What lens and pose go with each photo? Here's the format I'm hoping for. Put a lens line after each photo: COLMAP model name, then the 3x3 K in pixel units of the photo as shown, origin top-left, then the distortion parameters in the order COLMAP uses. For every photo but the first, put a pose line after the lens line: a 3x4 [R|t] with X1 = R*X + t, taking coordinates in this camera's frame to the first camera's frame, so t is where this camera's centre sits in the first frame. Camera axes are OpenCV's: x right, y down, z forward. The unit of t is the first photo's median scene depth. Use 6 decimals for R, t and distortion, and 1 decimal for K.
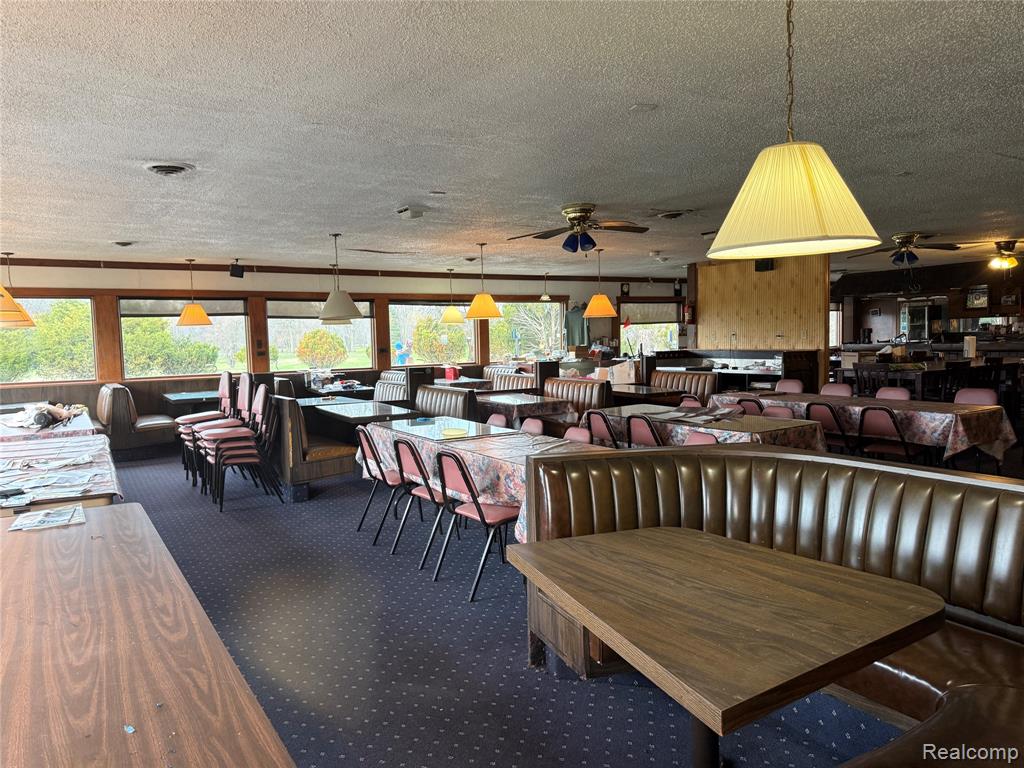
lens RADIAL K [[696.6, 0, 512.0], [0, 696.6, 384.0], [0, 0, 1]] dist [0.039783, -0.073718]
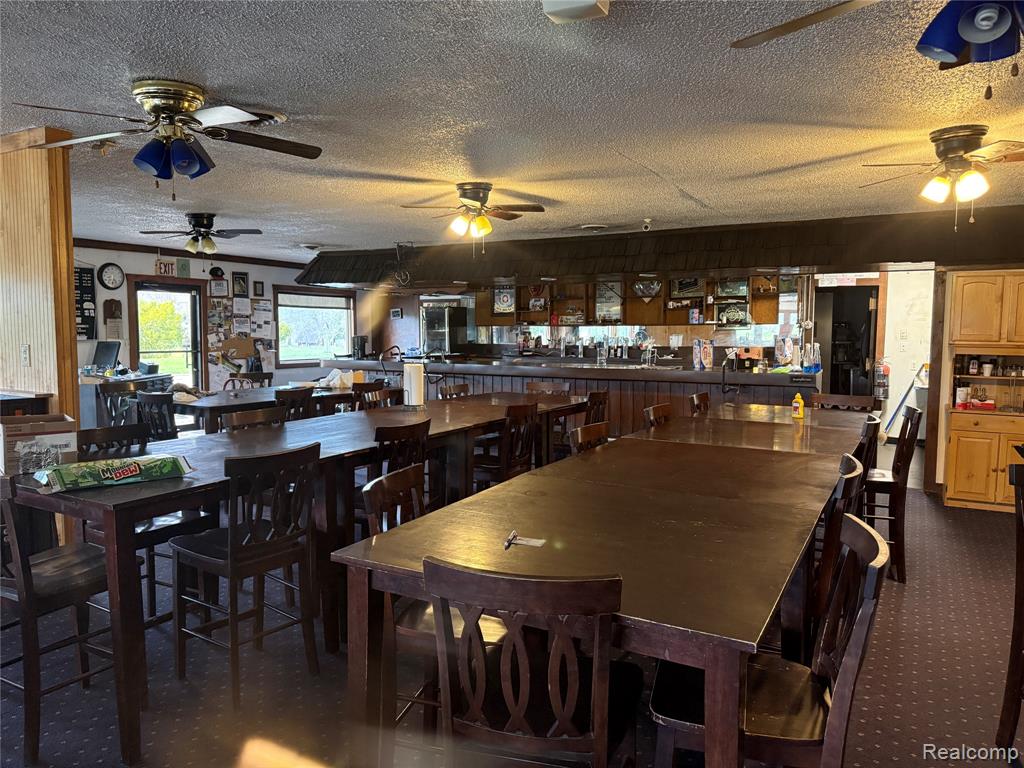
lens RADIAL K [[696.6, 0, 512.0], [0, 696.6, 384.0], [0, 0, 1]] dist [0.039783, -0.073718]
pose [[0.872274, -0.005520, 0.488986, 0.304380], [0.003026, 0.999978, 0.005890, -0.036309], [-0.489007, -0.003659, 0.872272, 0.335996]]
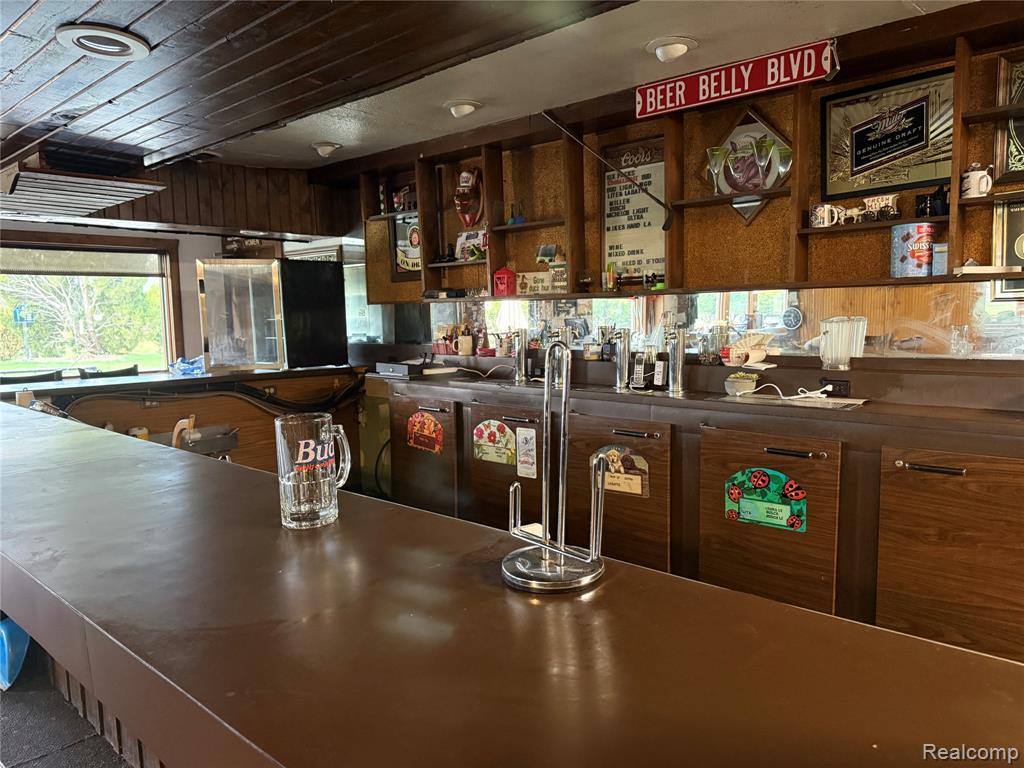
lens RADIAL K [[696.6, 0, 512.0], [0, 696.6, 384.0], [0, 0, 1]] dist [0.039783, -0.073718]
pose [[0.971049, -0.007867, 0.238752, 0.641728], [0.000905, 0.999572, 0.029254, -0.067437], [-0.238879, -0.028191, 0.970640, 0.683859]]
